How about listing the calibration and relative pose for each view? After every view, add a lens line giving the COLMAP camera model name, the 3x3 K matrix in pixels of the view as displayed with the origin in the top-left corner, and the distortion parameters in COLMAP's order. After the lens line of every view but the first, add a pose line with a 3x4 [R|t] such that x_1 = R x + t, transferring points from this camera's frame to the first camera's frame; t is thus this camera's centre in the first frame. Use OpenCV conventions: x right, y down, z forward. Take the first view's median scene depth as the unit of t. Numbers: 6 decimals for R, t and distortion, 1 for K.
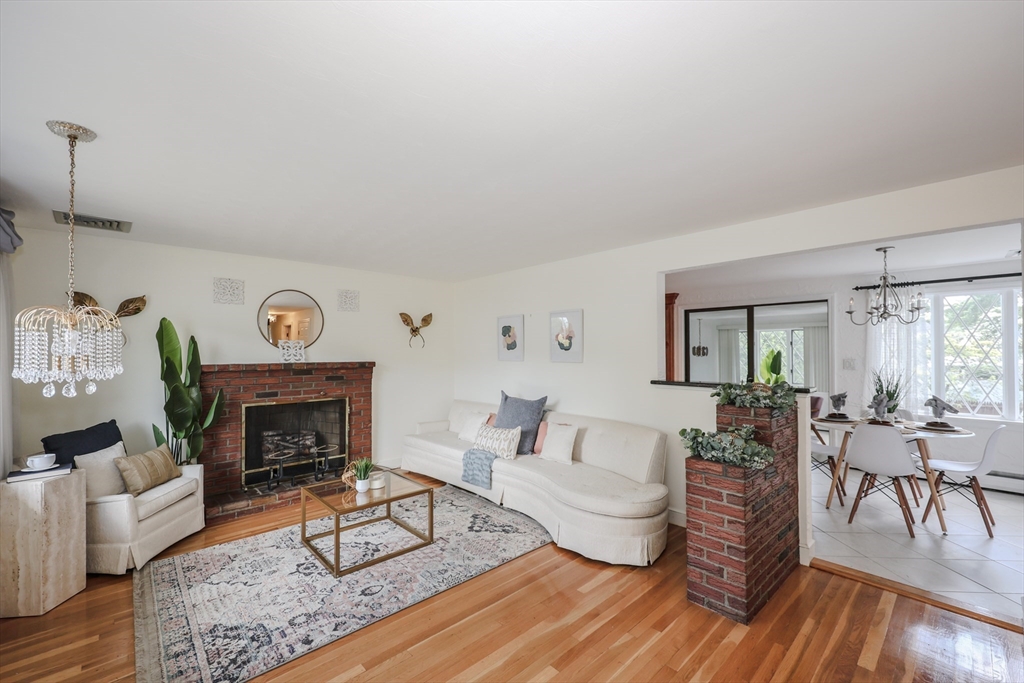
lens RADIAL K [[409.0, 0, 507.9], [0, 409.0, 346.9], [0, 0, 1]] dist [0.001902, 0.000169]
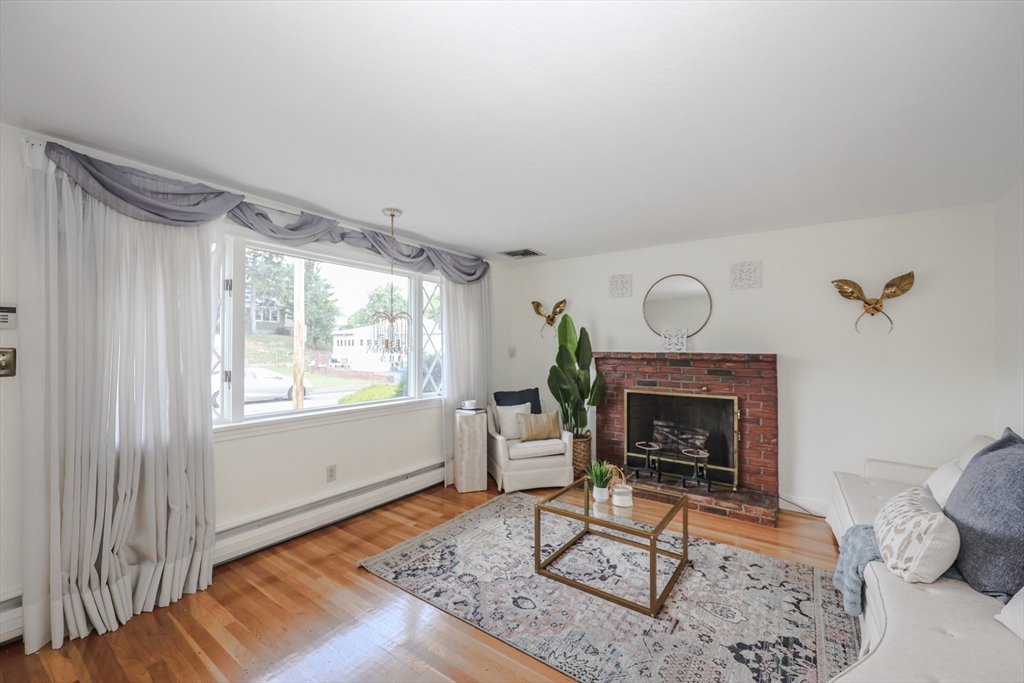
lens RADIAL K [[409.8, 0, 529.0], [0, 409.8, 340.1], [0, 0, 1]] dist [-0.000309, -0.000153]
pose [[0.234765, -0.012033, -0.971978, 0.397652], [0.005720, 0.999923, -0.010998, 0.024490], [0.972035, -0.002977, 0.234816, 0.588162]]
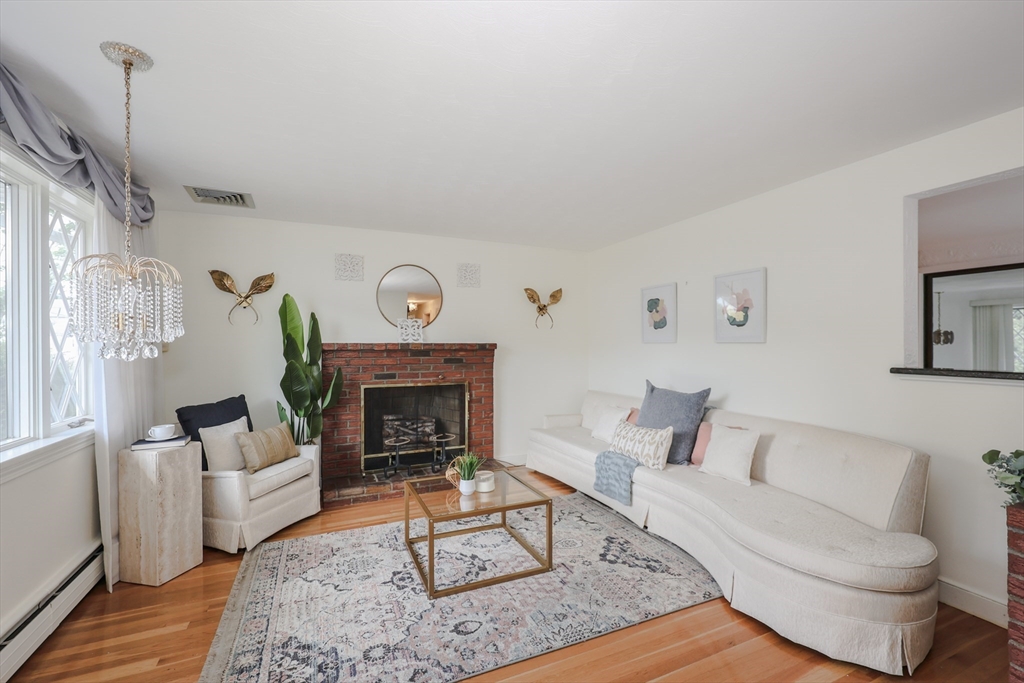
lens RADIAL K [[427.2, 0, 513.7], [0, 427.2, 343.2], [0, 0, 1]] dist [0.001914, 0.000158]
pose [[0.948536, 0.000621, -0.316668, 0.003592], [0.002553, 0.999951, 0.009609, 0.039087], [0.316659, -0.009923, 0.948488, 0.198326]]
